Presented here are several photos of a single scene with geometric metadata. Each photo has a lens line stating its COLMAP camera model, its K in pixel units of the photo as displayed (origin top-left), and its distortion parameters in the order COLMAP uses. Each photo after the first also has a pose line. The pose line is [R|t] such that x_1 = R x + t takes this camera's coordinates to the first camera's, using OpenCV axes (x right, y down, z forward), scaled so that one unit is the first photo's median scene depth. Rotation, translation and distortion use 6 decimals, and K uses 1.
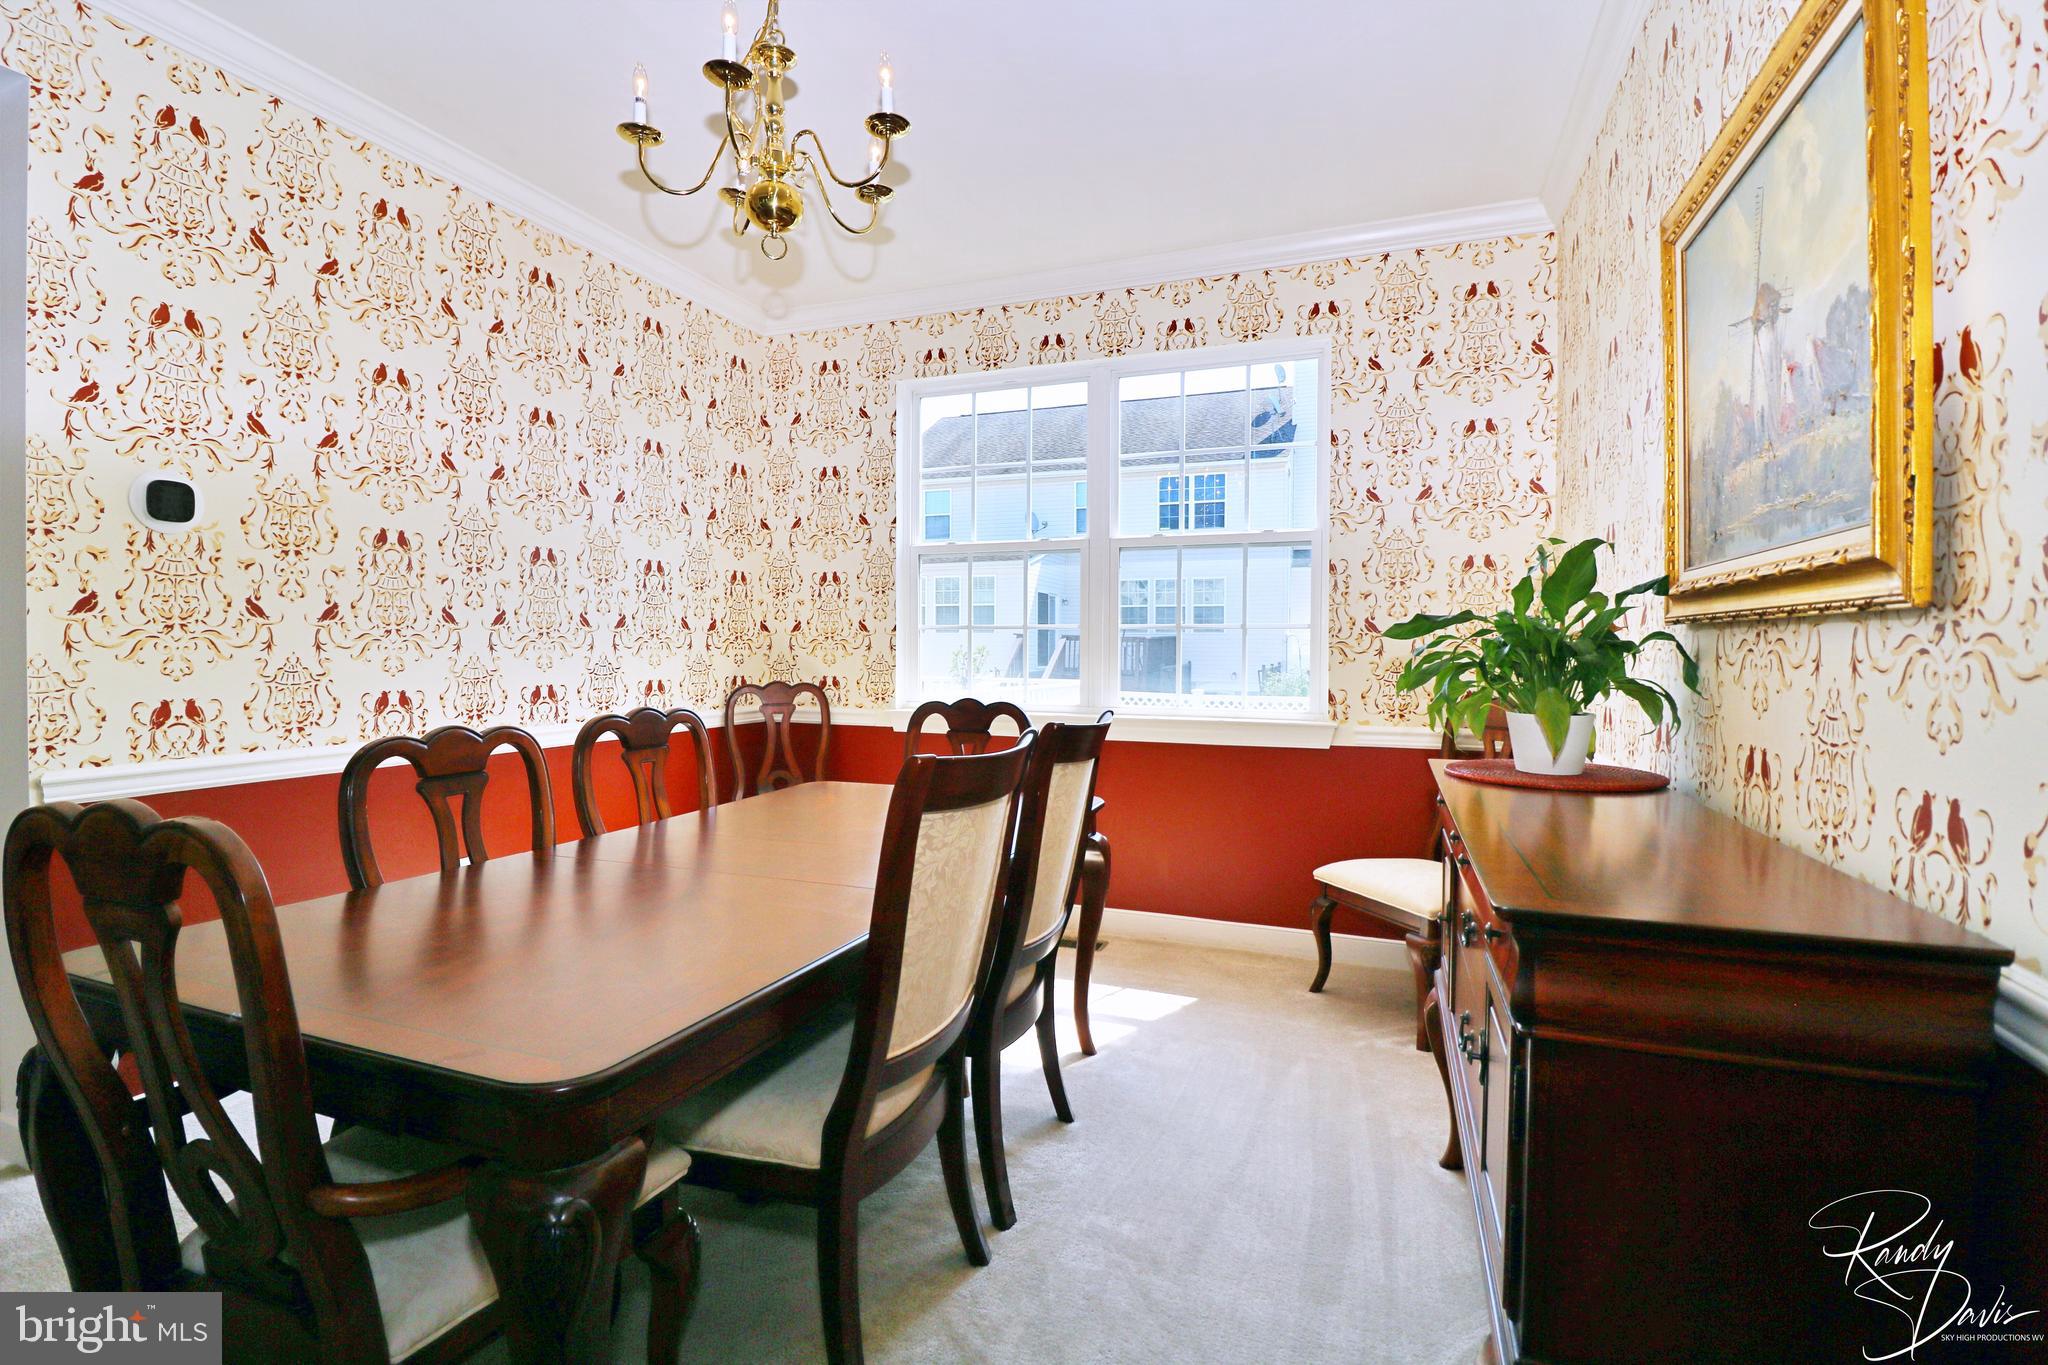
lens RADIAL K [[945.9, 0, 1022.1], [0, 945.9, 674.7], [0, 0, 1]] dist [-0.003358, -0.010503]
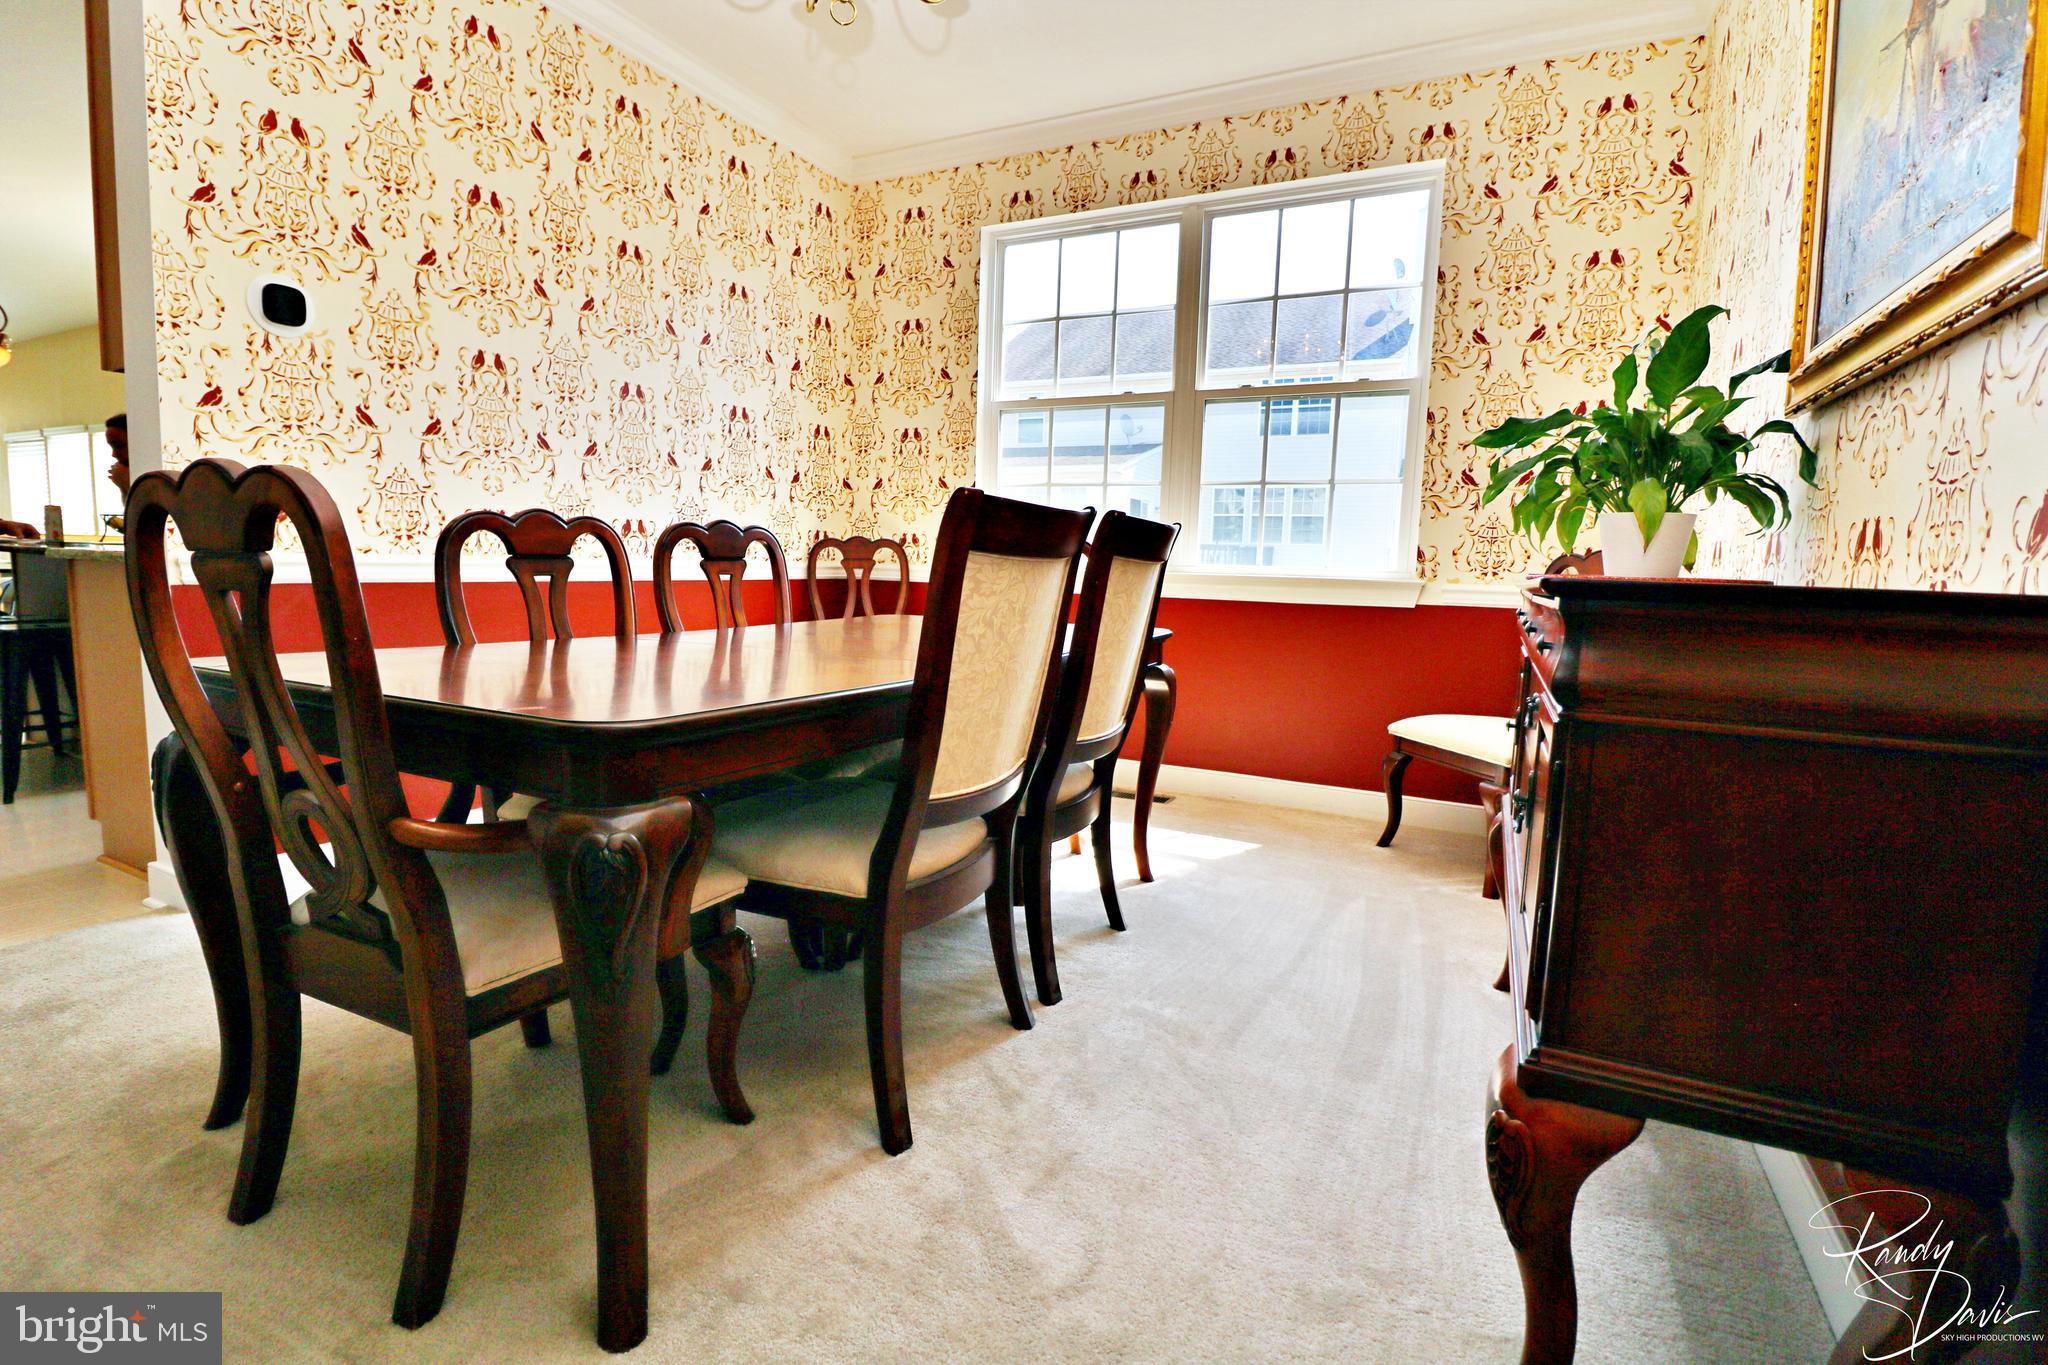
lens RADIAL K [[945.9, 0, 1022.4], [0, 945.9, 680.5], [0, 0, 1]] dist [-0.003358, -0.010503]
pose [[0.994967, 0.035618, -0.093654, 0.026077], [-0.027049, 0.995463, 0.091224, 0.100244], [0.096478, -0.088231, 0.991417, -0.002381]]
